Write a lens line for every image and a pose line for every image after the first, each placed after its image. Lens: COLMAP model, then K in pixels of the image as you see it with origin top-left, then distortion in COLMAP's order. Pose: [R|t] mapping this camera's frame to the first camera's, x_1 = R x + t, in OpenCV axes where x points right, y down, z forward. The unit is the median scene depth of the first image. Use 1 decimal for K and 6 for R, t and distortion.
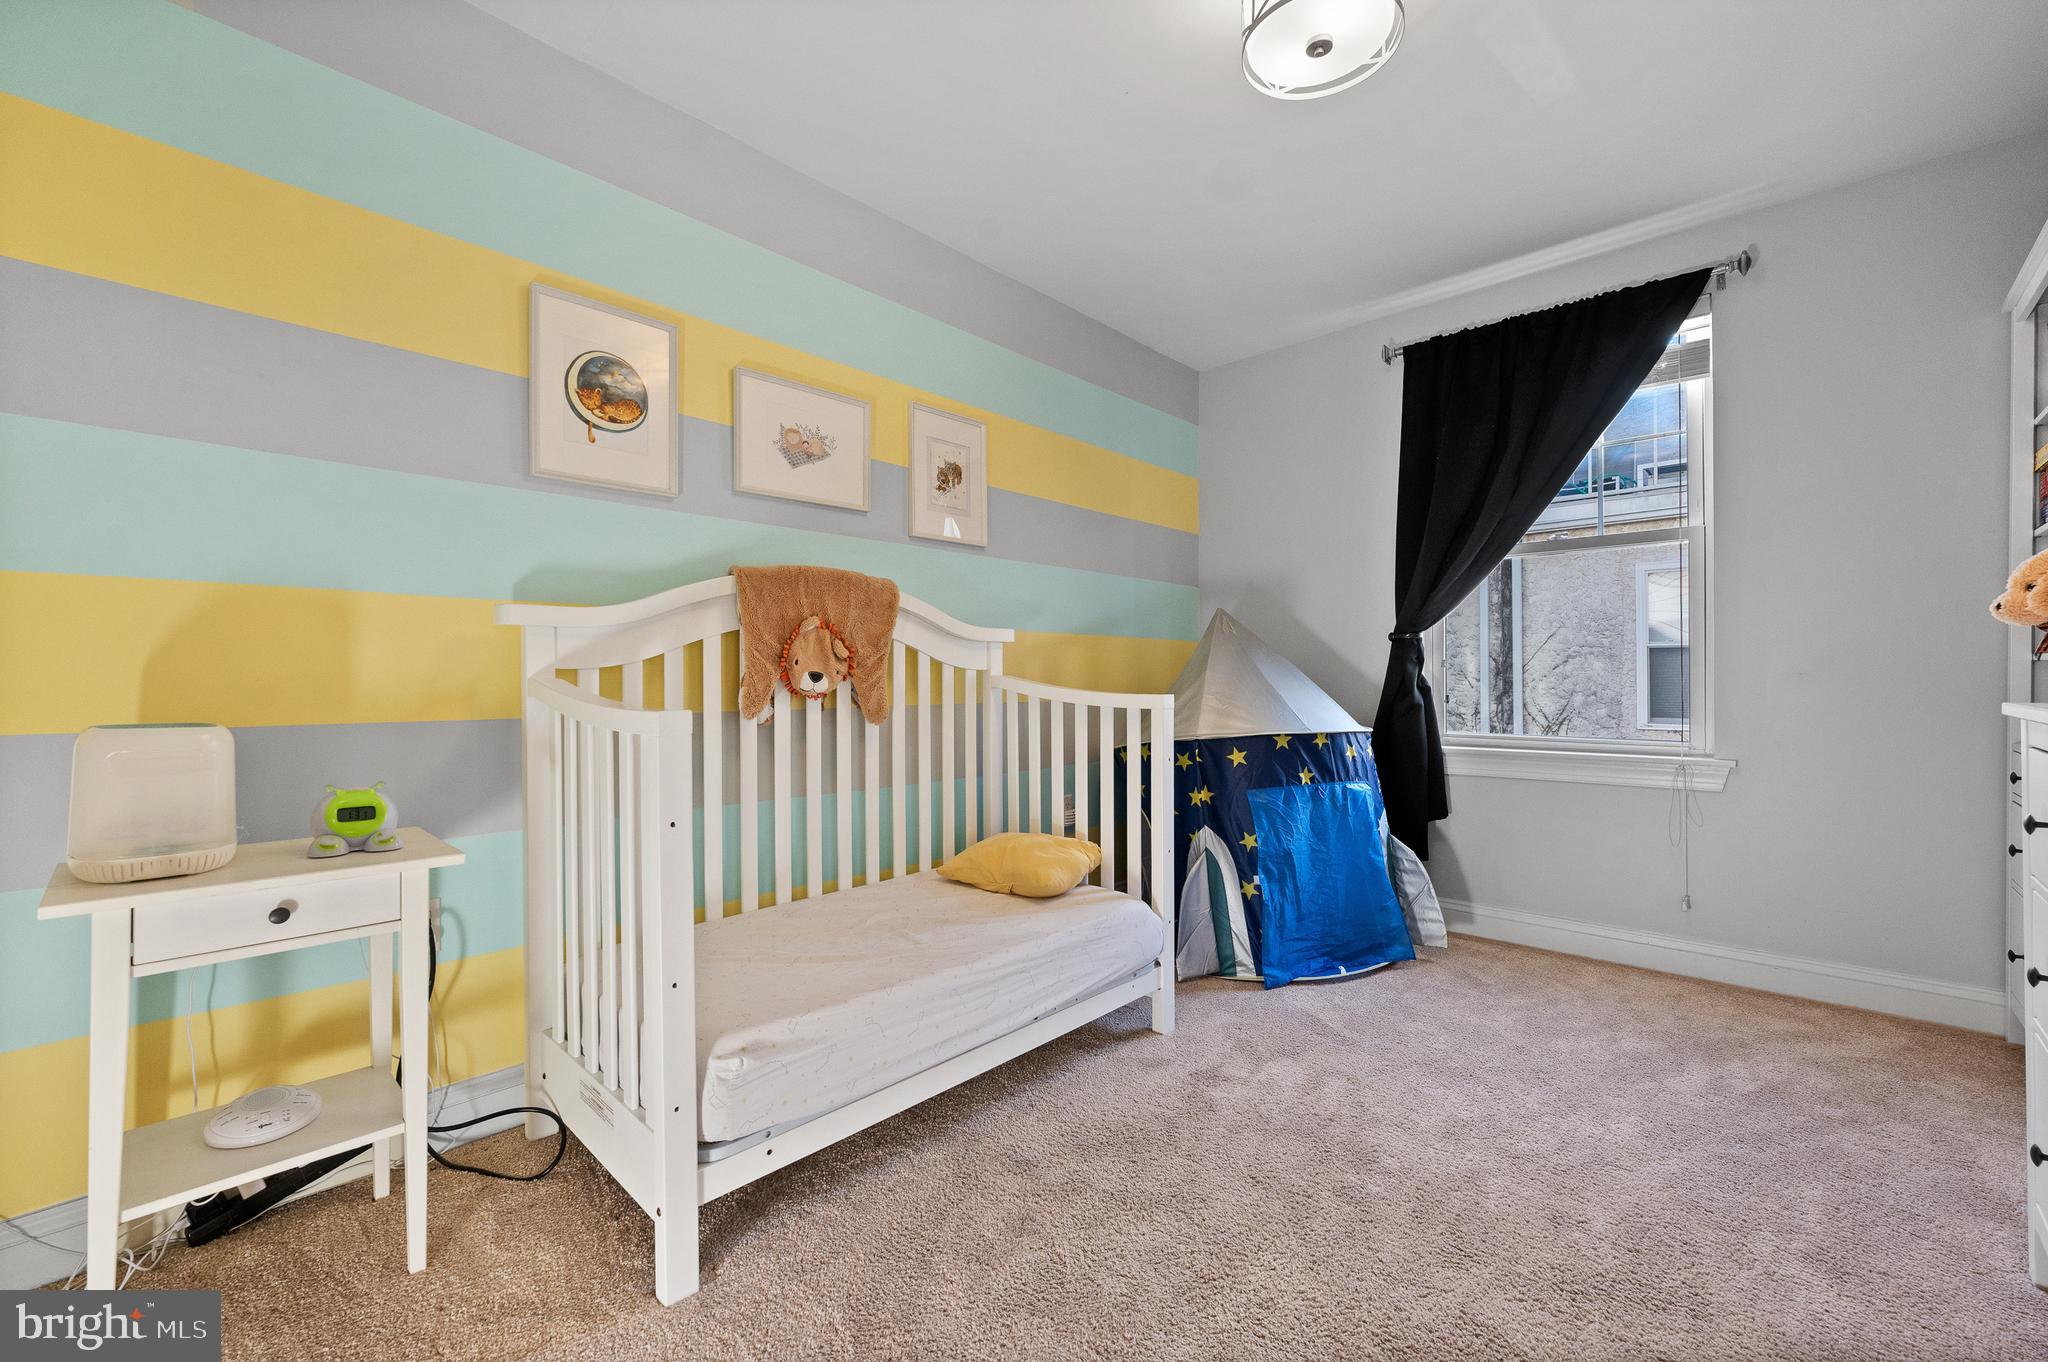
lens RADIAL K [[830.7, 0, 1020.1], [0, 830.7, 679.4], [0, 0, 1]] dist [-0.000878, -0.000561]
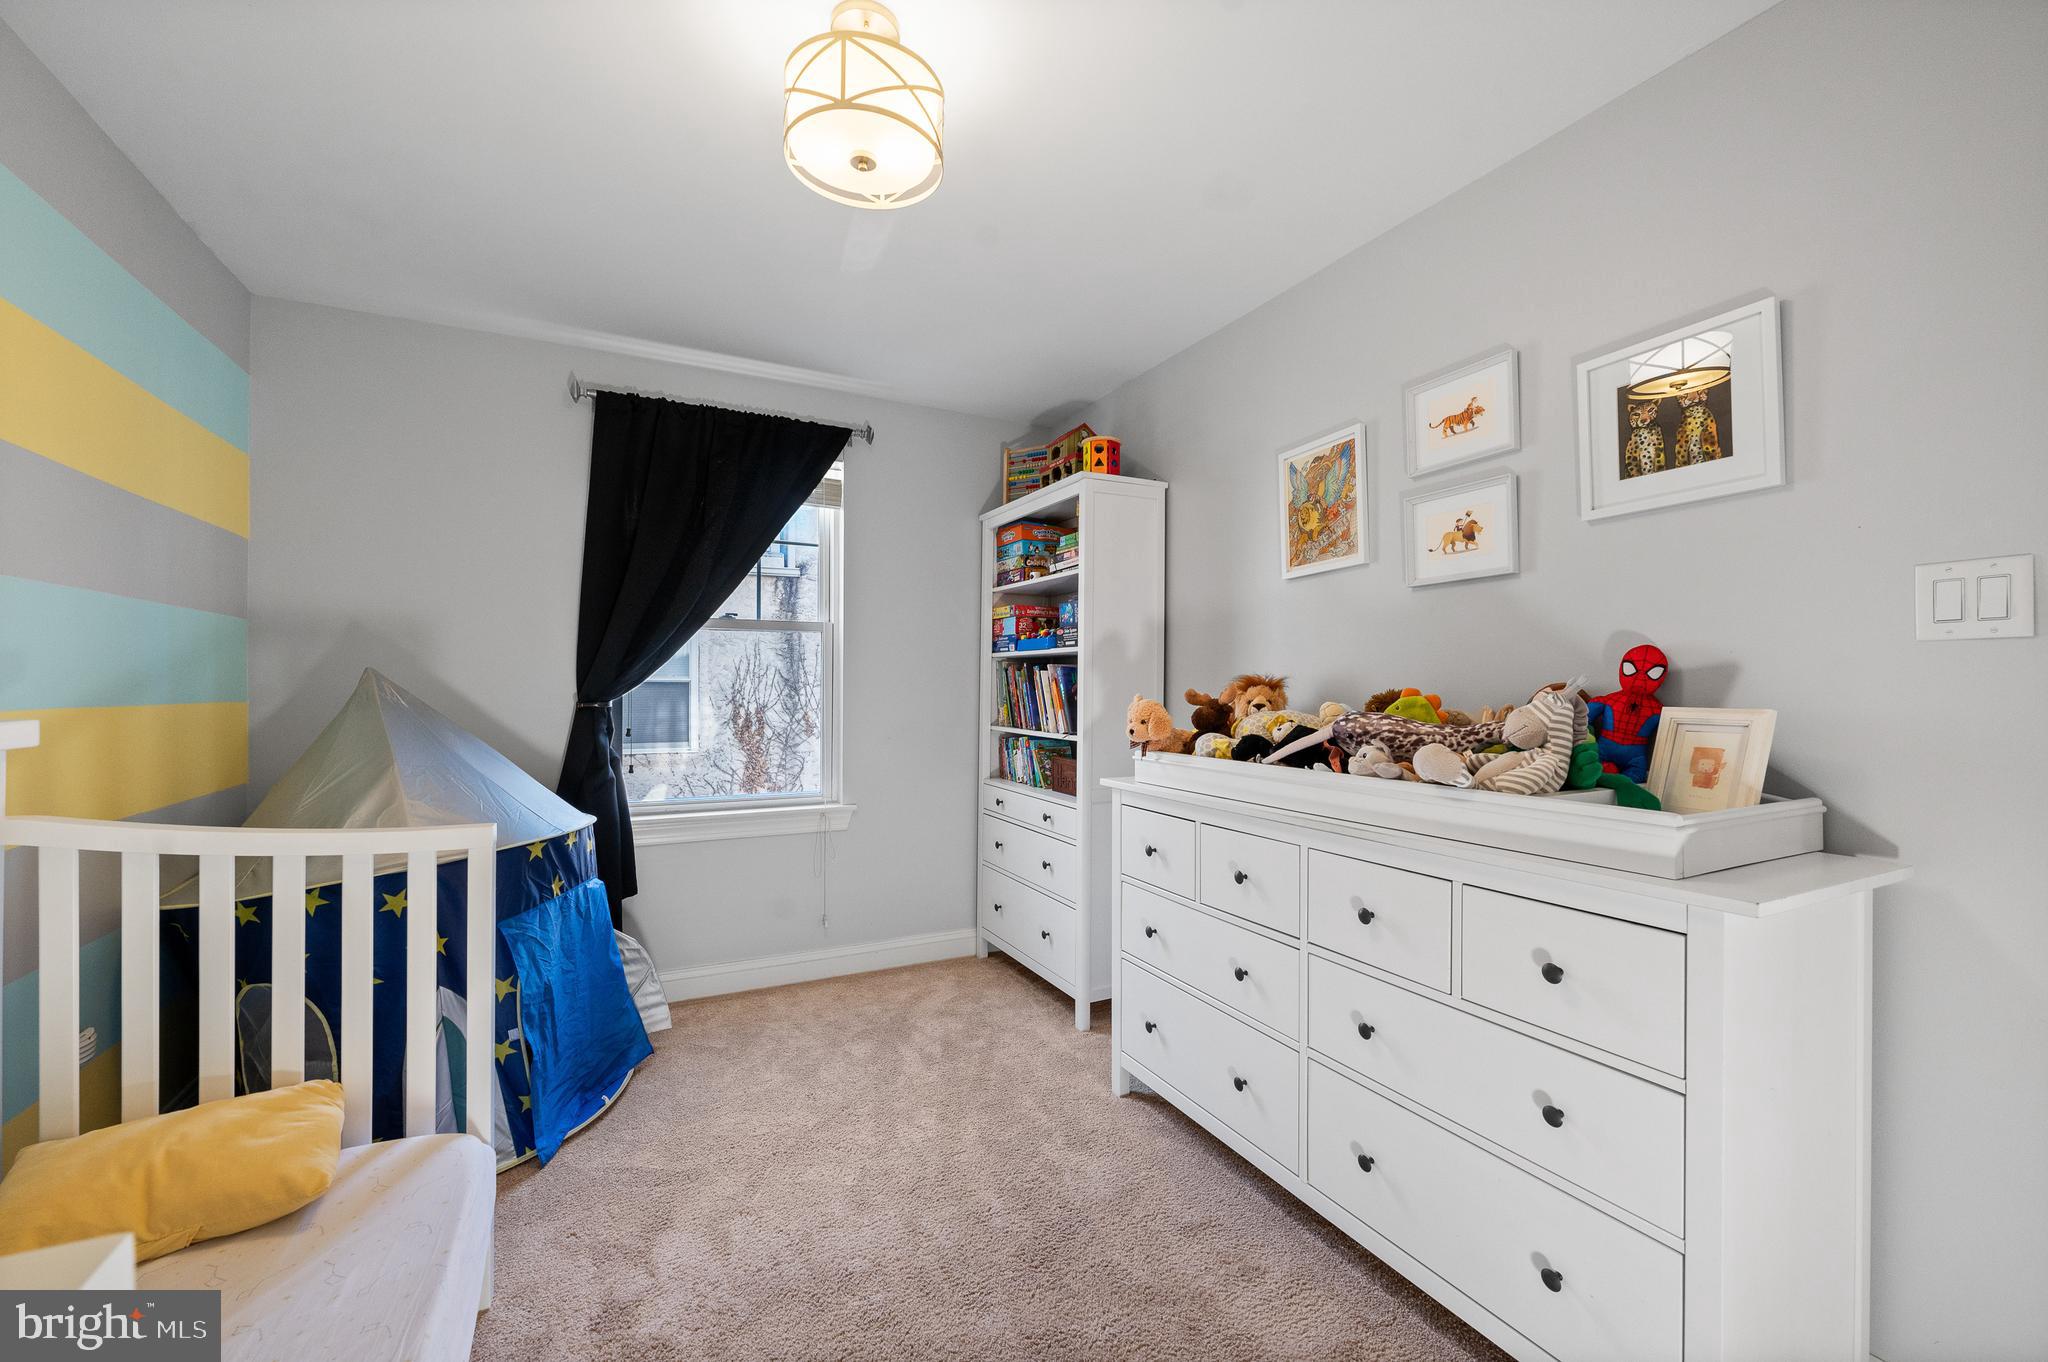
lens RADIAL K [[830.7, 0, 1022.1], [0, 830.7, 688.2], [0, 0, 1]] dist [-0.000878, -0.000561]
pose [[0.339294, 0.001550, 0.940679, -0.291206], [-0.003161, 0.999995, -0.000508, -0.086338], [-0.940675, -0.002801, 0.339298, 0.292266]]
